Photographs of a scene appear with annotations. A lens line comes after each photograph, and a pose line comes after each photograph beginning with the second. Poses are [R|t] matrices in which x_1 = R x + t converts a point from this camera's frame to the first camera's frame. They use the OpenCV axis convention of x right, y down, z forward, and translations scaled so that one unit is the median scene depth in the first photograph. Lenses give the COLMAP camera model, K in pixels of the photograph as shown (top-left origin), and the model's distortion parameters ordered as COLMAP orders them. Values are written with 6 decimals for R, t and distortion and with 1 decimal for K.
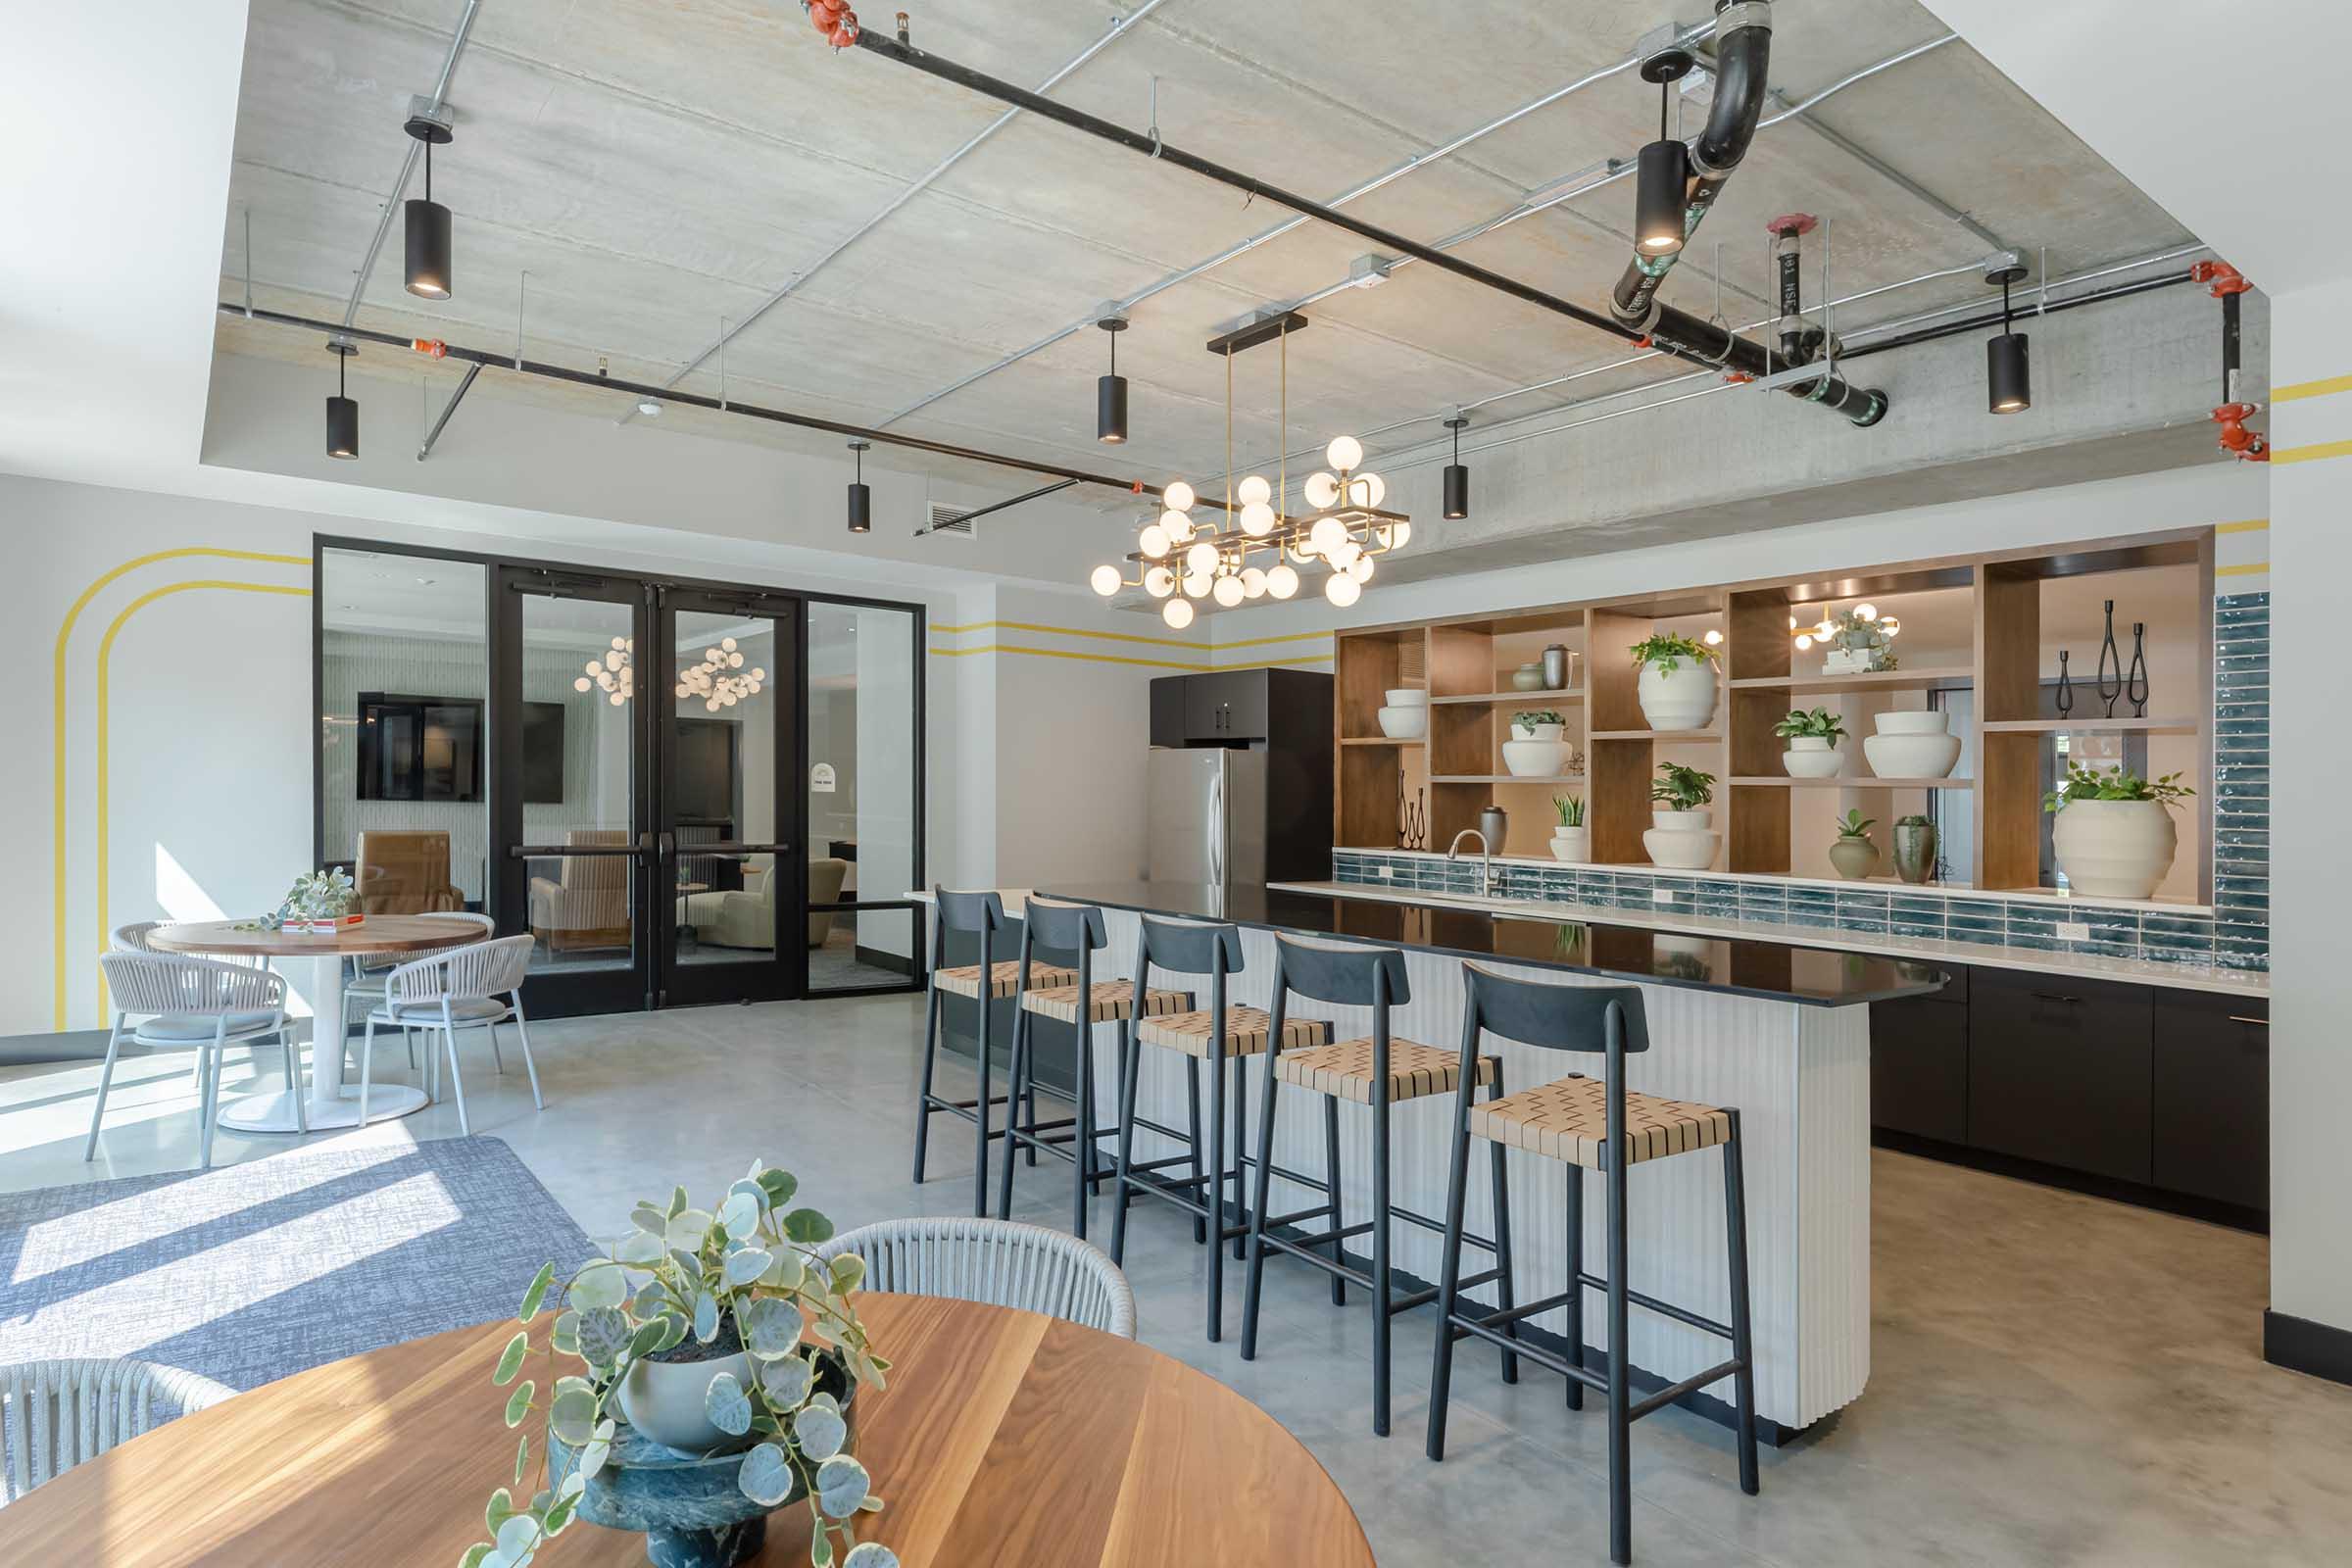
lens RADIAL K [[1309.9, 0, 1128.7], [0, 1309.9, 677.7], [0, 0, 1]] dist [-0.000965, -0.000814]
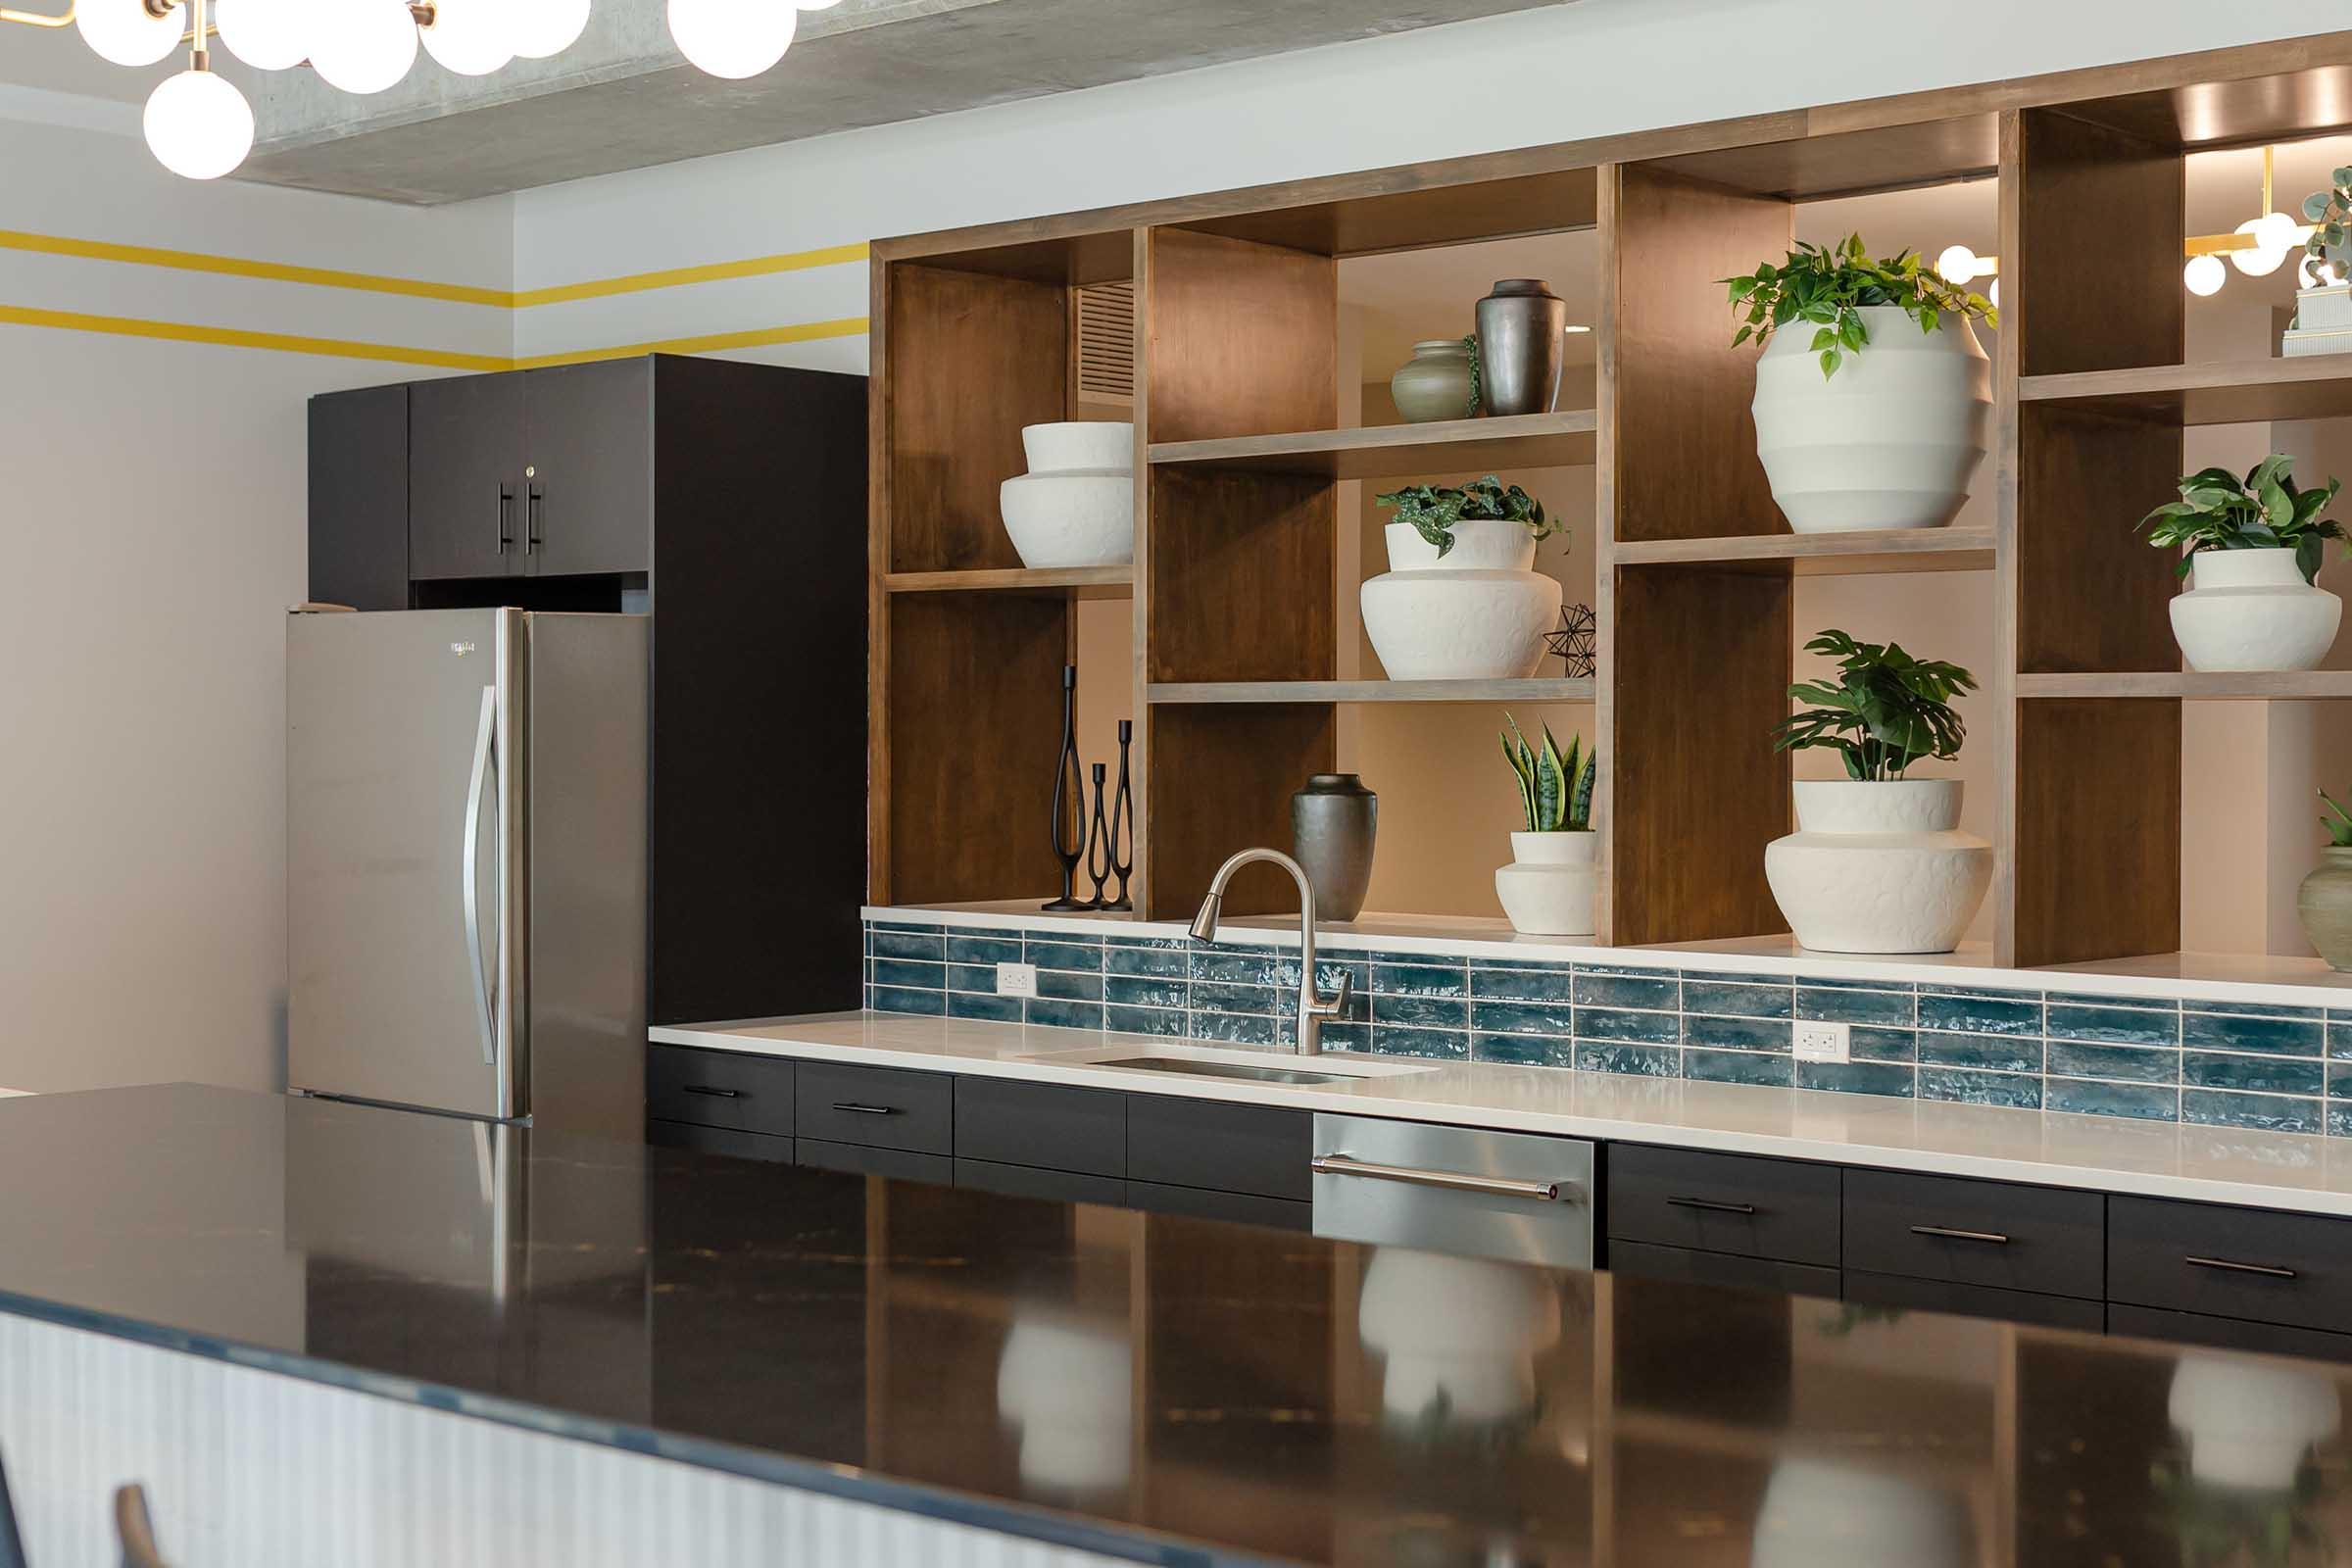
lens RADIAL K [[3328.9, 0, 1172.5], [0, 3328.9, 527.6], [0, 0, 1]] dist [-0.026501, 0.004225]
pose [[0.979758, -0.006580, 0.200077, 0.078238], [0.001056, 0.999616, 0.027701, 0.014560], [-0.200182, -0.026929, 0.979389, 0.207657]]
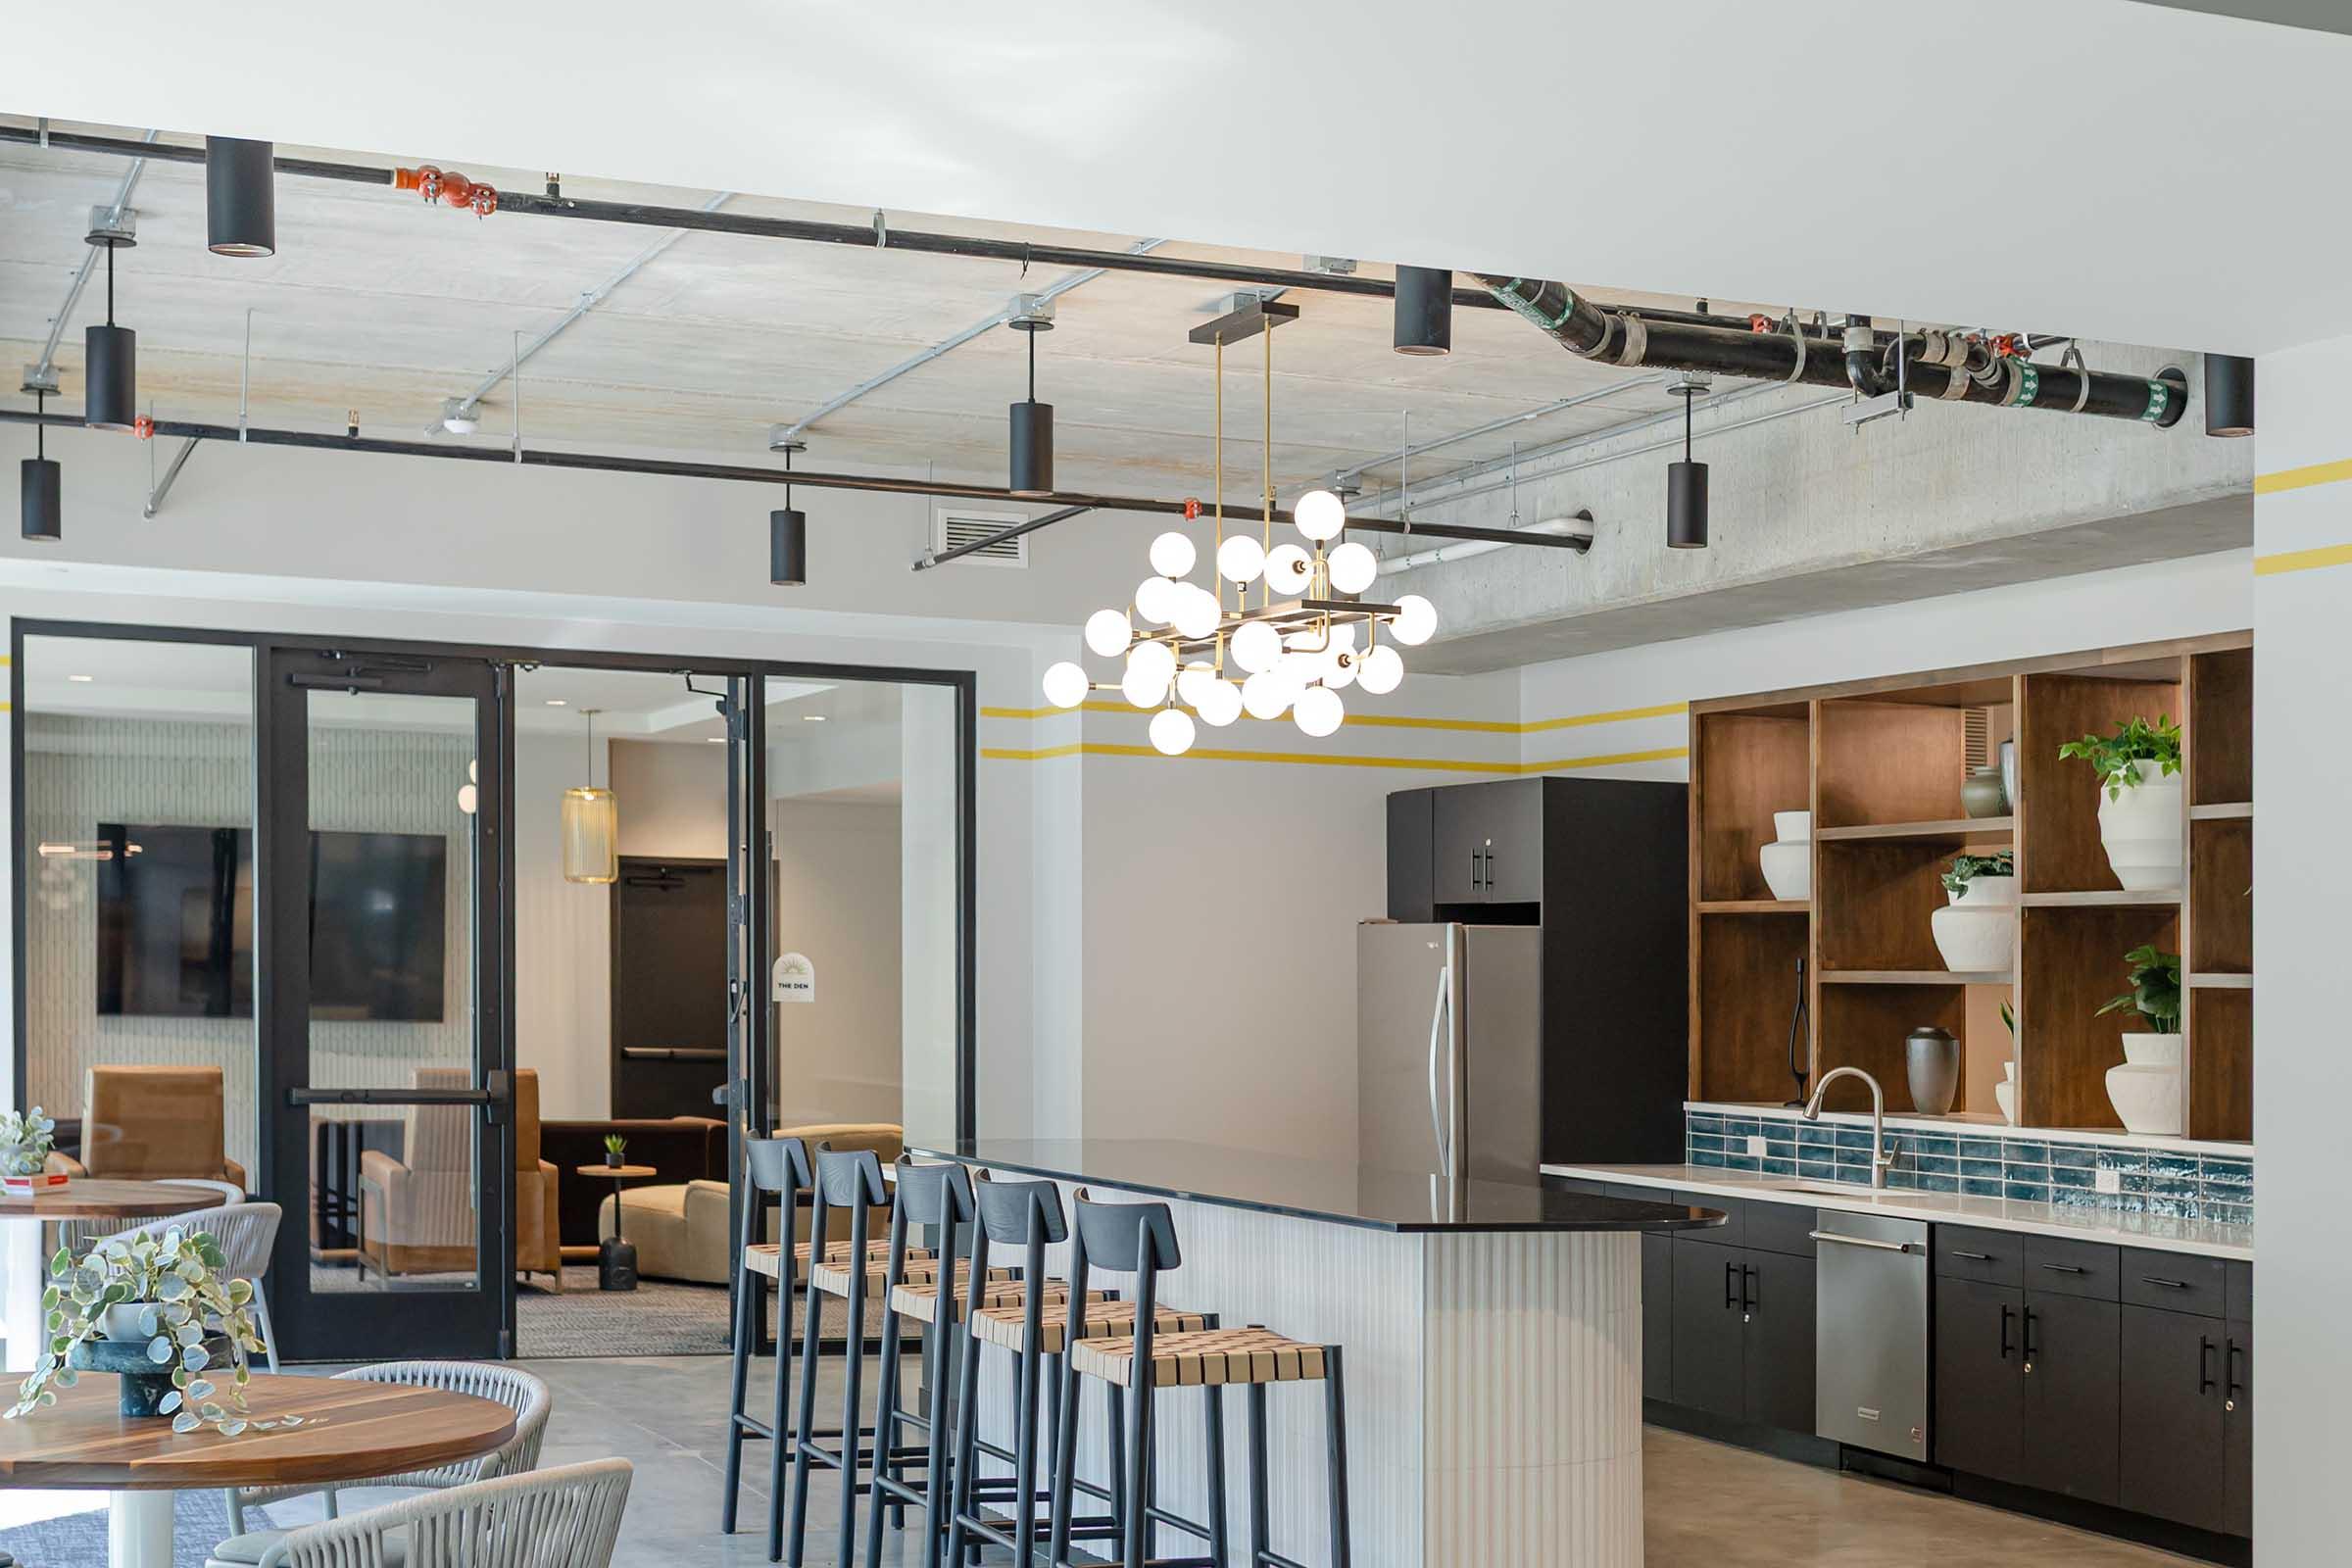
lens RADIAL K [[3328.9, 0, 1172.5], [0, 3328.9, 527.6], [0, 0, 1]] dist [-0.026501, 0.004225]
pose [[0.972997, -0.034729, -0.228188, 0.321408], [0.022711, 0.998223, -0.055087, -0.045004], [0.229696, 0.048417, 0.972057, -0.481886]]
